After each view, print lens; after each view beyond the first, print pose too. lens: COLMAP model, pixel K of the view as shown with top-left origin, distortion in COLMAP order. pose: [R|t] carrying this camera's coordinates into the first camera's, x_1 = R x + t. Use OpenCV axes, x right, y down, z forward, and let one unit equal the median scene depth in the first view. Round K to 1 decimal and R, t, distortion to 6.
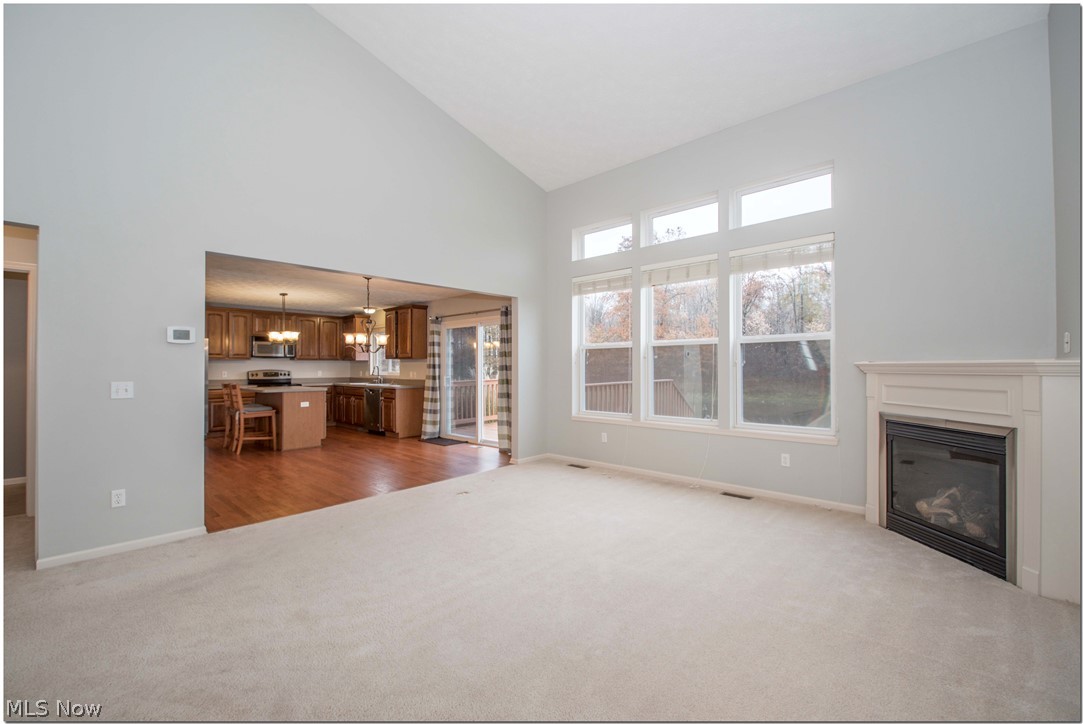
lens RADIAL K [[444.1, 0, 535.3], [0, 444.1, 364.1], [0, 0, 1]] dist [-0.002323, -0.005110]
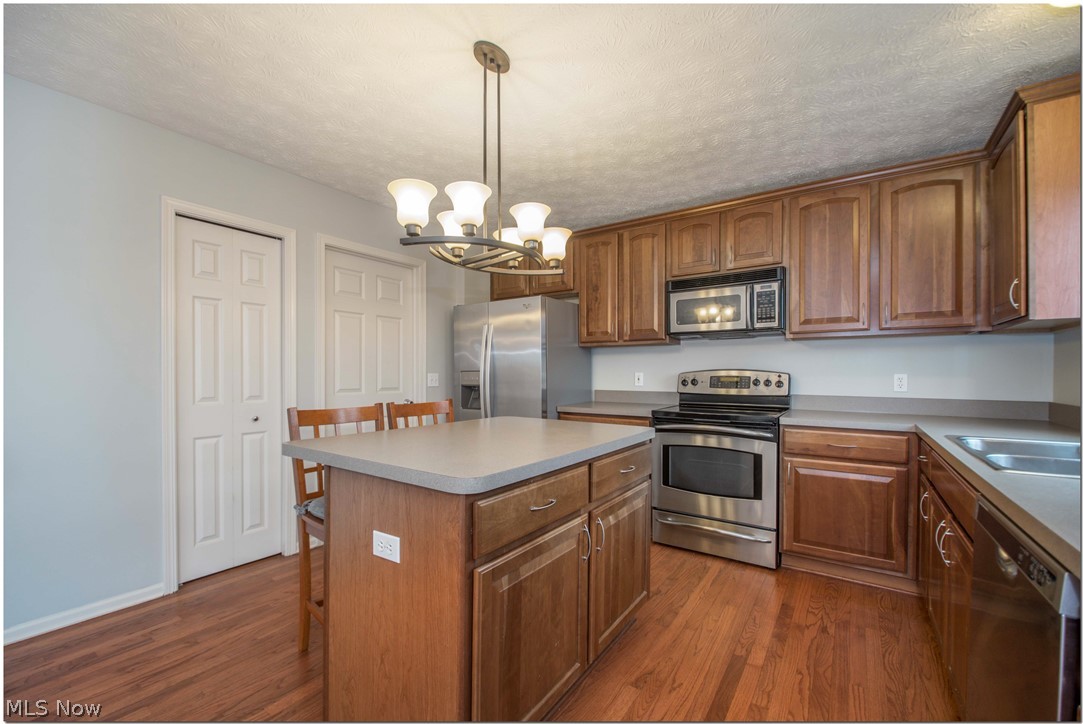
lens RADIAL K [[444.1, 0, 549.8], [0, 444.1, 372.9], [0, 0, 1]] dist [-0.002323, -0.005110]
pose [[0.138217, 0.001235, -0.990401, -0.284291], [0.002591, 0.999995, 0.001609, 0.016695], [0.990399, -0.002789, 0.138214, 0.896250]]
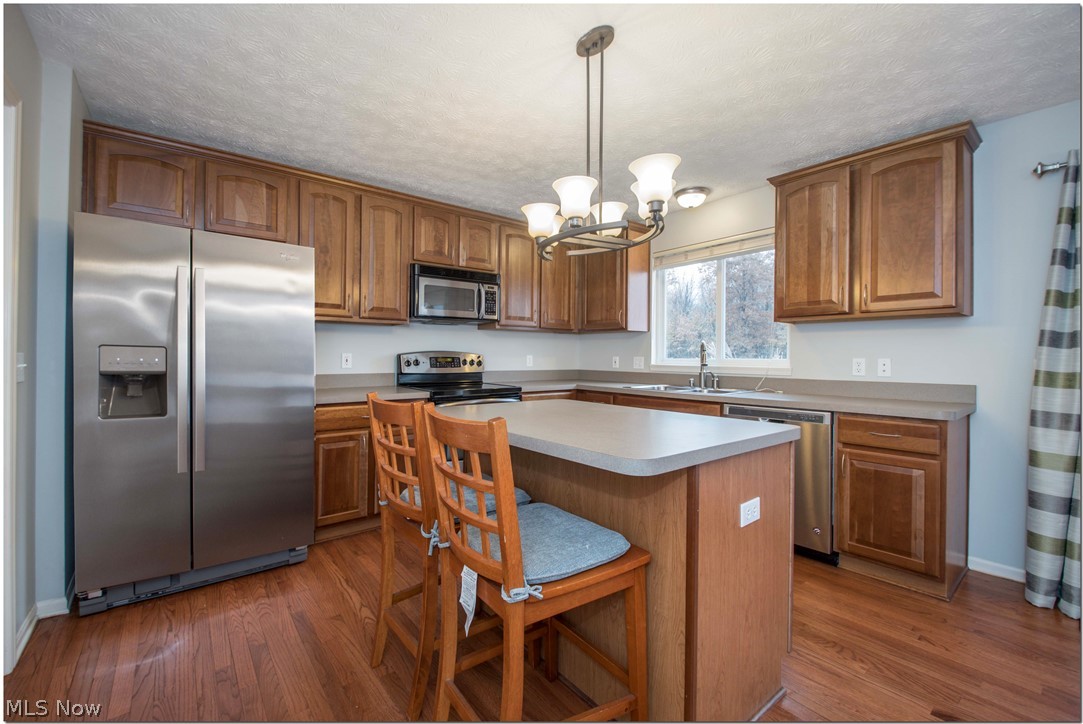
lens RADIAL K [[444.1, 0, 516.6], [0, 444.1, 356.0], [0, 0, 1]] dist [-0.002323, -0.005110]
pose [[0.982369, 0.007738, -0.186792, -0.504000], [-0.006801, 0.999961, 0.005656, 0.016372], [0.186828, -0.004286, 0.982383, 0.670156]]
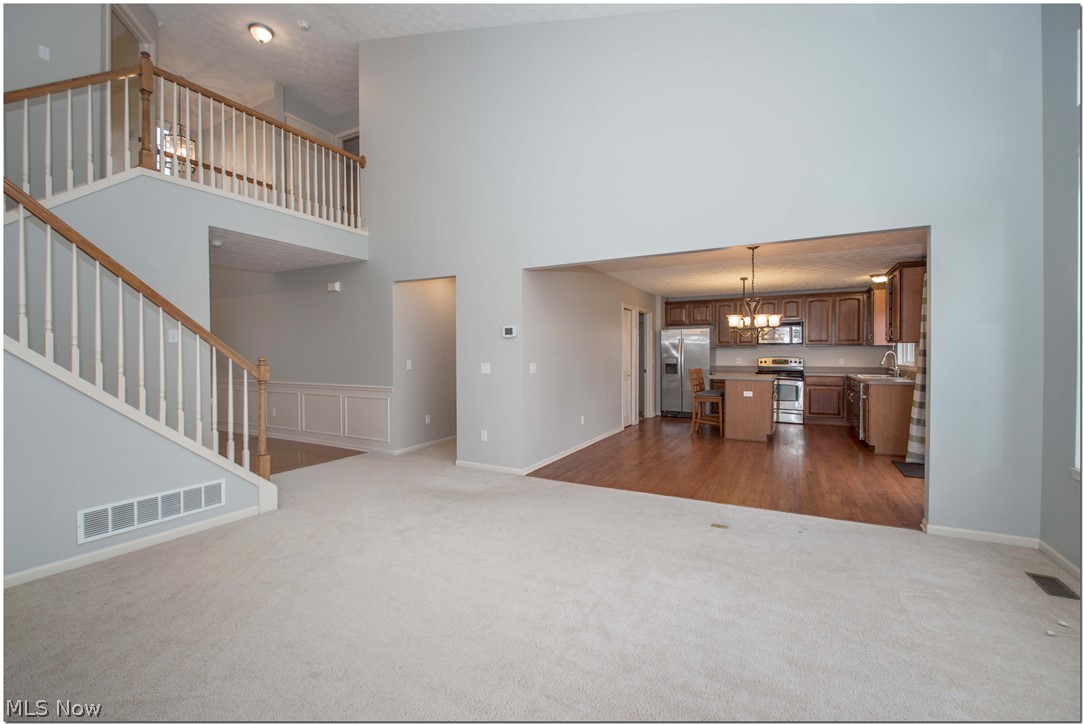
lens RADIAL K [[444.1, 0, 543.1], [0, 444.1, 357.1], [0, 0, 1]] dist [-0.002323, -0.005110]
pose [[0.217837, 0.006122, -0.975966, 0.257126], [0.006504, 0.999949, 0.007724, 0.002651], [0.975964, -0.008030, 0.217786, 0.322374]]
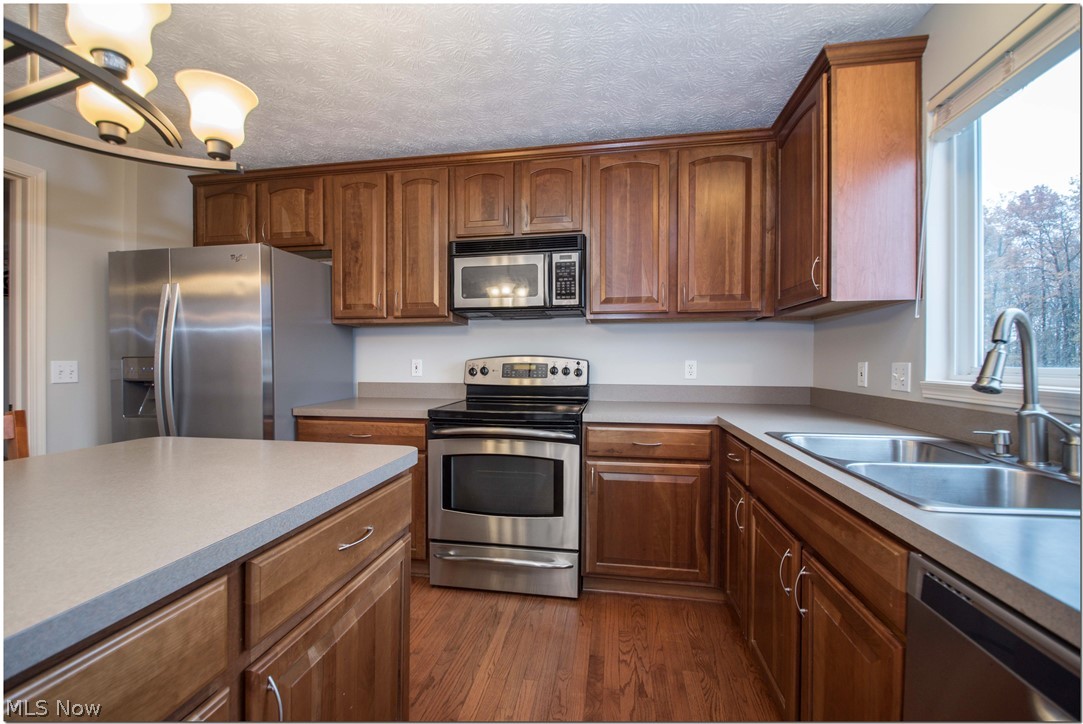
lens RADIAL K [[444.1, 0, 539.7], [0, 444.1, 363.6], [0, 0, 1]] dist [-0.002323, -0.005110]
pose [[0.537117, 0.007467, -0.843475, -0.371591], [0.001990, 0.999947, 0.010119, 0.017319], [0.843506, -0.007114, 0.537073, 0.942995]]
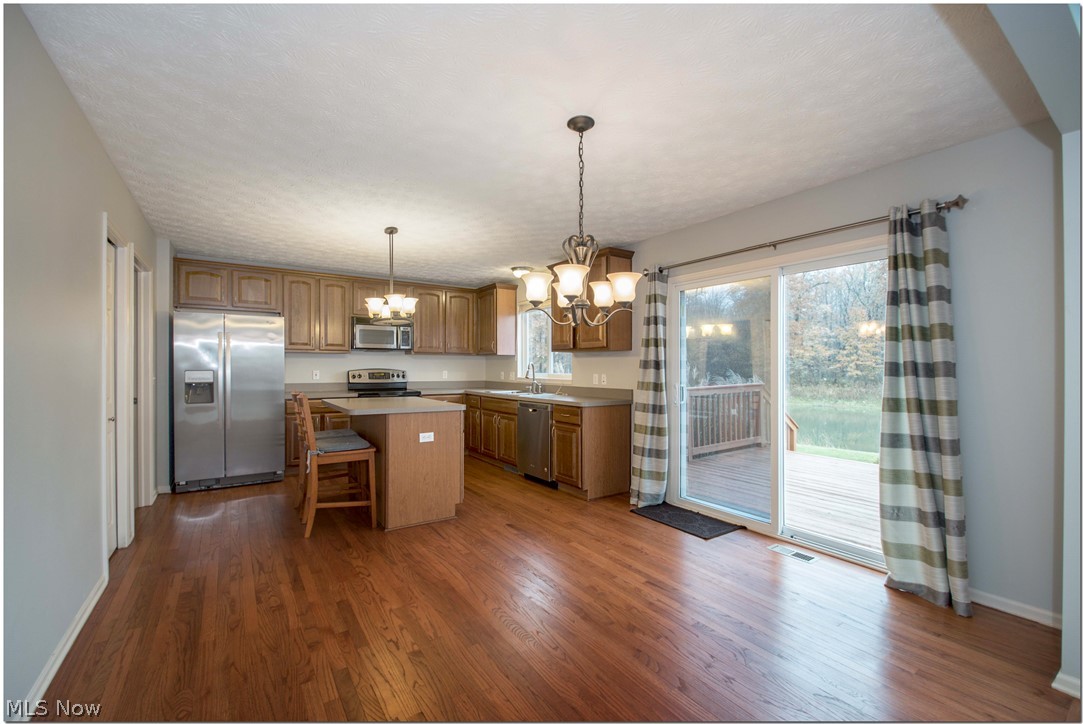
lens RADIAL K [[444.1, 0, 509.3], [0, 444.1, 369.9], [0, 0, 1]] dist [-0.002323, -0.005110]
pose [[0.959687, 0.007862, -0.280962, -0.246083], [-0.003892, 0.999885, 0.014688, 0.004409], [0.281045, -0.013002, 0.959607, 0.462100]]
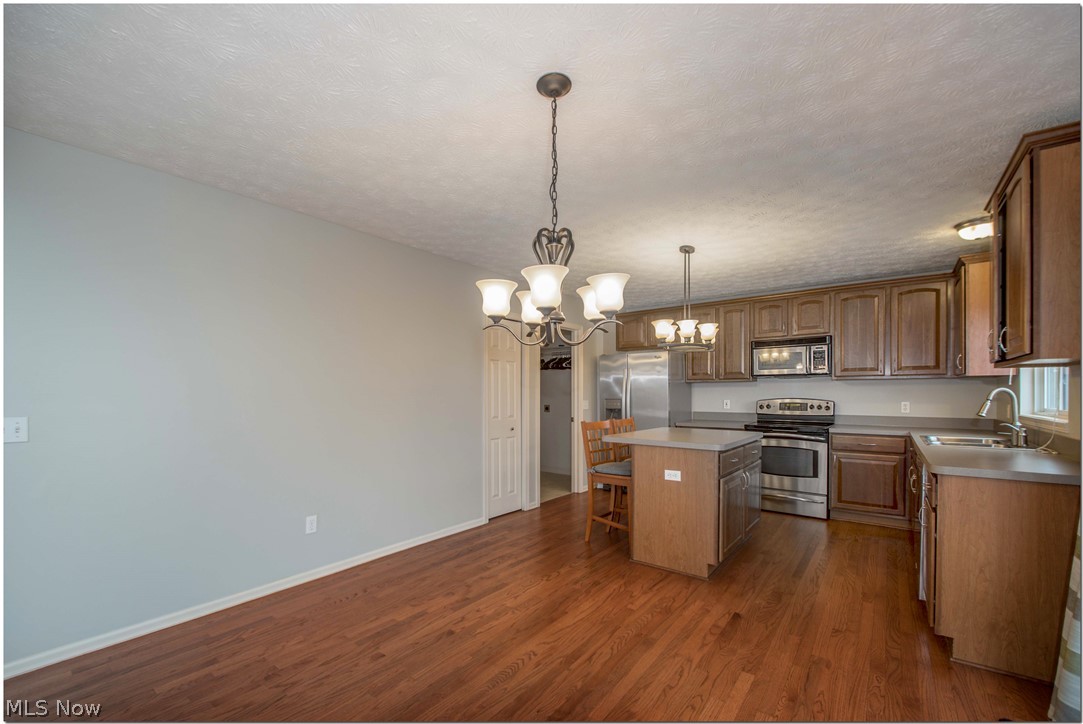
lens RADIAL K [[444.1, 0, 548.8], [0, 444.1, 394.5], [0, 0, 1]] dist [-0.002323, -0.005110]
pose [[0.078376, 0.002465, -0.996921, -0.065268], [0.005428, 0.999981, 0.002899, 0.005093], [0.996909, -0.005638, 0.078361, 0.721044]]
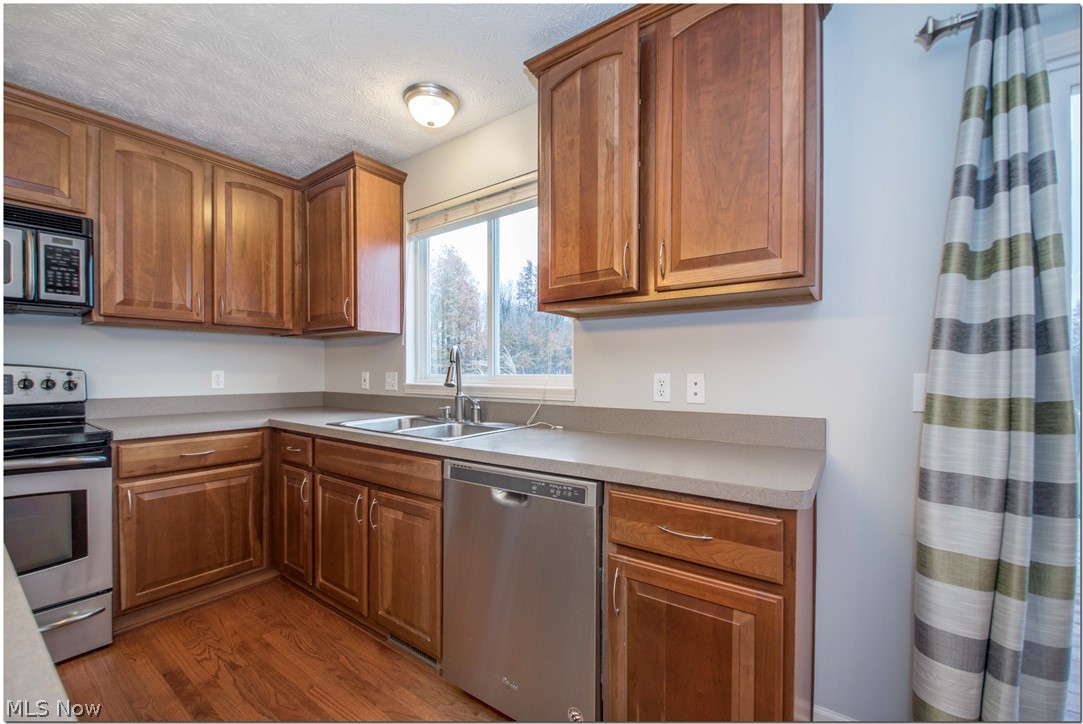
lens RADIAL K [[444.1, 0, 523.8], [0, 444.1, 375.5], [0, 0, 1]] dist [-0.002323, -0.005110]
pose [[0.995662, 0.002092, 0.093018, -0.389646], [-0.003488, 0.999884, 0.014845, 0.016536], [-0.092976, -0.015105, 0.995554, 0.857163]]
